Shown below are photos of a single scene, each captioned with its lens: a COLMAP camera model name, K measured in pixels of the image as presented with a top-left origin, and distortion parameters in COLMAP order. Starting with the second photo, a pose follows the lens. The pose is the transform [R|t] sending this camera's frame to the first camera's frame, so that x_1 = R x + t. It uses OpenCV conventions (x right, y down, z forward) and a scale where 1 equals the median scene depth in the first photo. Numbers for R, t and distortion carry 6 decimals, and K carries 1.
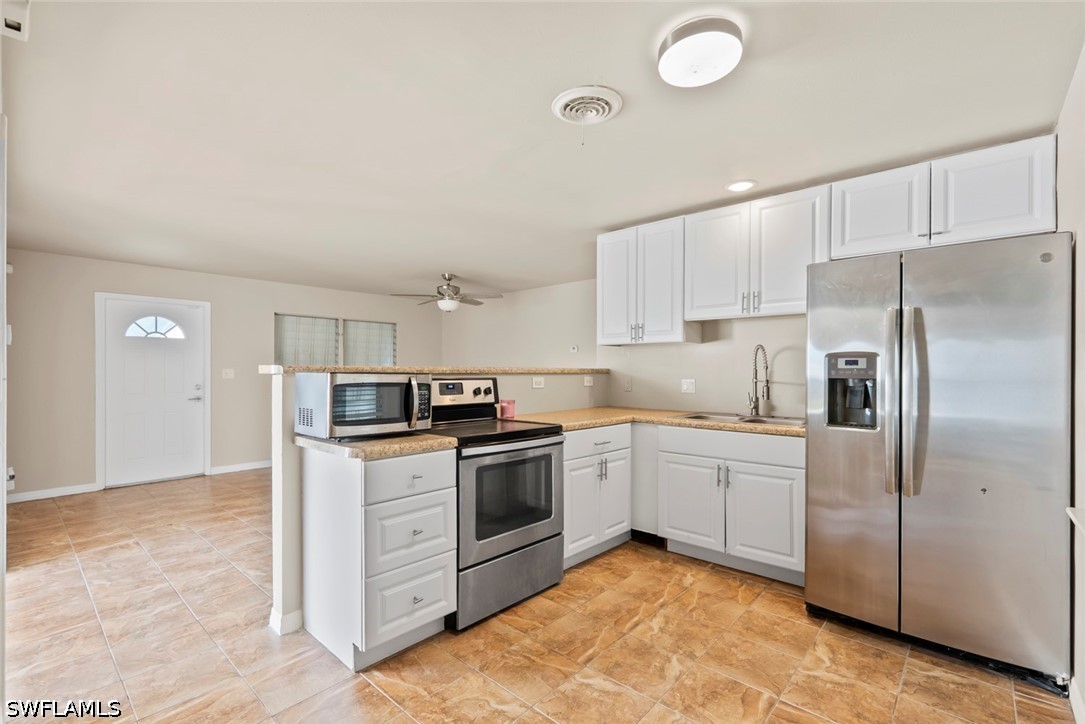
lens RADIAL K [[481.8, 0, 537.9], [0, 481.8, 368.4], [0, 0, 1]] dist [-0.000142, 0.000149]
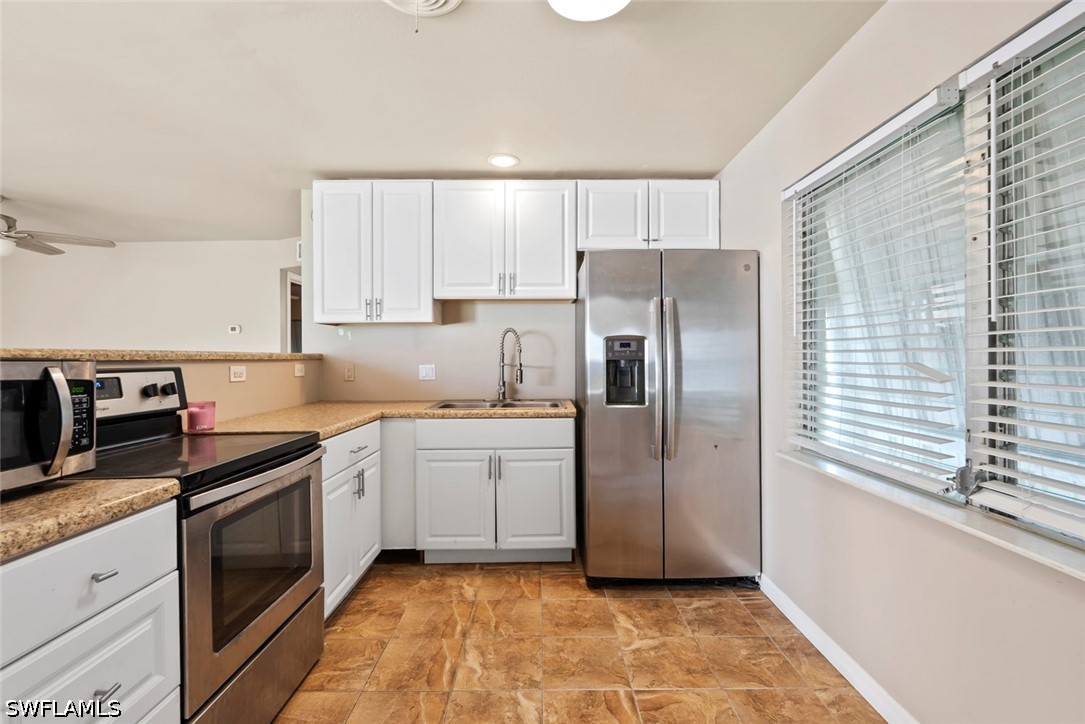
lens RADIAL K [[481.8, 0, 540.9], [0, 481.8, 355.9], [0, 0, 1]] dist [-0.000142, 0.000149]
pose [[0.737786, -0.006231, 0.675006, -0.174796], [0.006542, 0.999976, 0.002081, 0.007047], [-0.675003, 0.002881, 0.737809, 0.249582]]
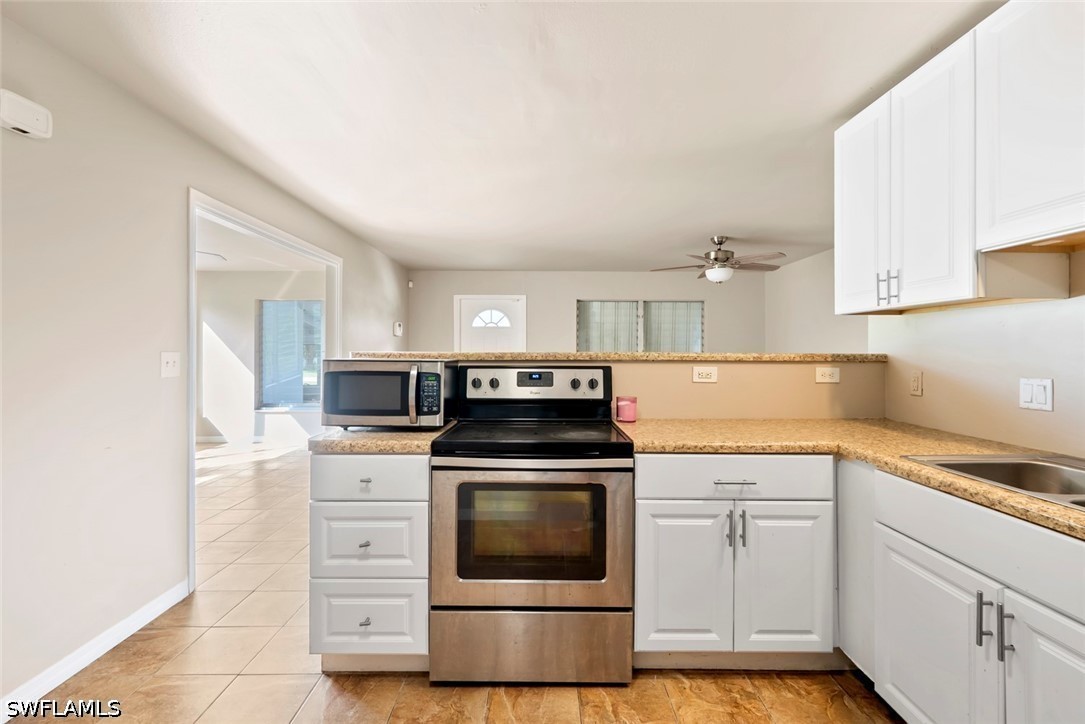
lens RADIAL K [[481.8, 0, 543.9], [0, 481.8, 345.8], [0, 0, 1]] dist [-0.000142, 0.000149]
pose [[0.681493, -0.006595, -0.731795, 0.421098], [0.001363, 0.999969, -0.007742, -0.007677], [0.731824, 0.004278, 0.681481, 0.444284]]
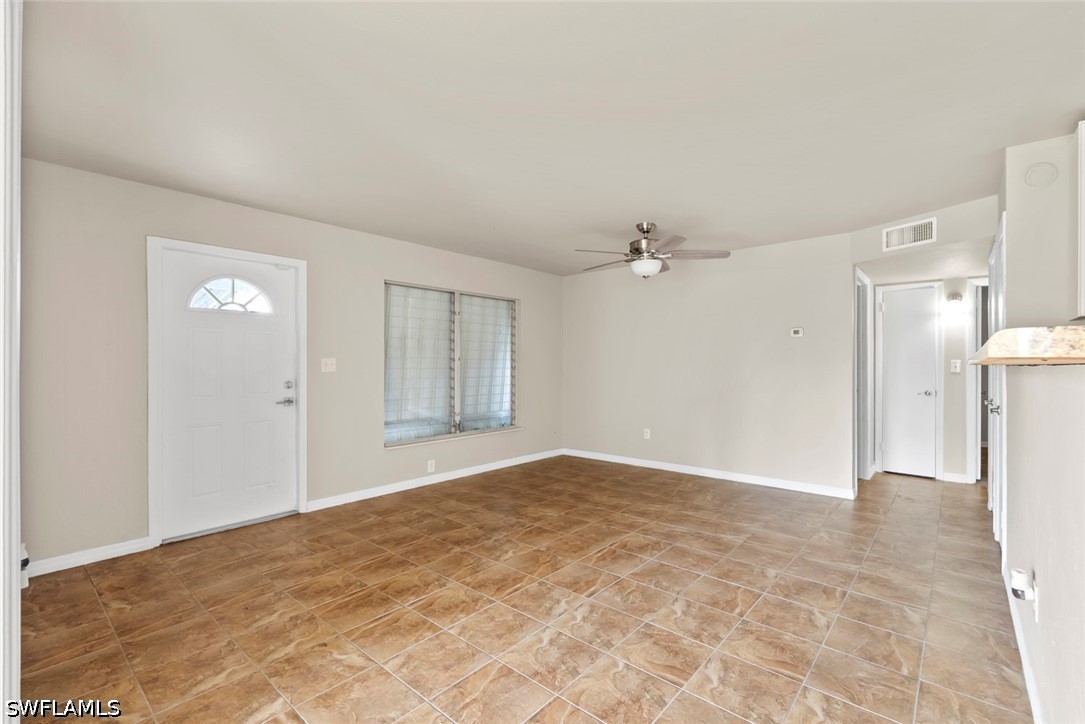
lens RADIAL K [[481.8, 0, 542.4], [0, 481.8, 359.3], [0, 0, 1]] dist [-0.000142, 0.000149]
pose [[0.999809, 0.002533, 0.019371, -0.699375], [-0.002472, 0.999992, -0.003189, 0.008527], [-0.019379, 0.003140, 0.999807, 0.602770]]
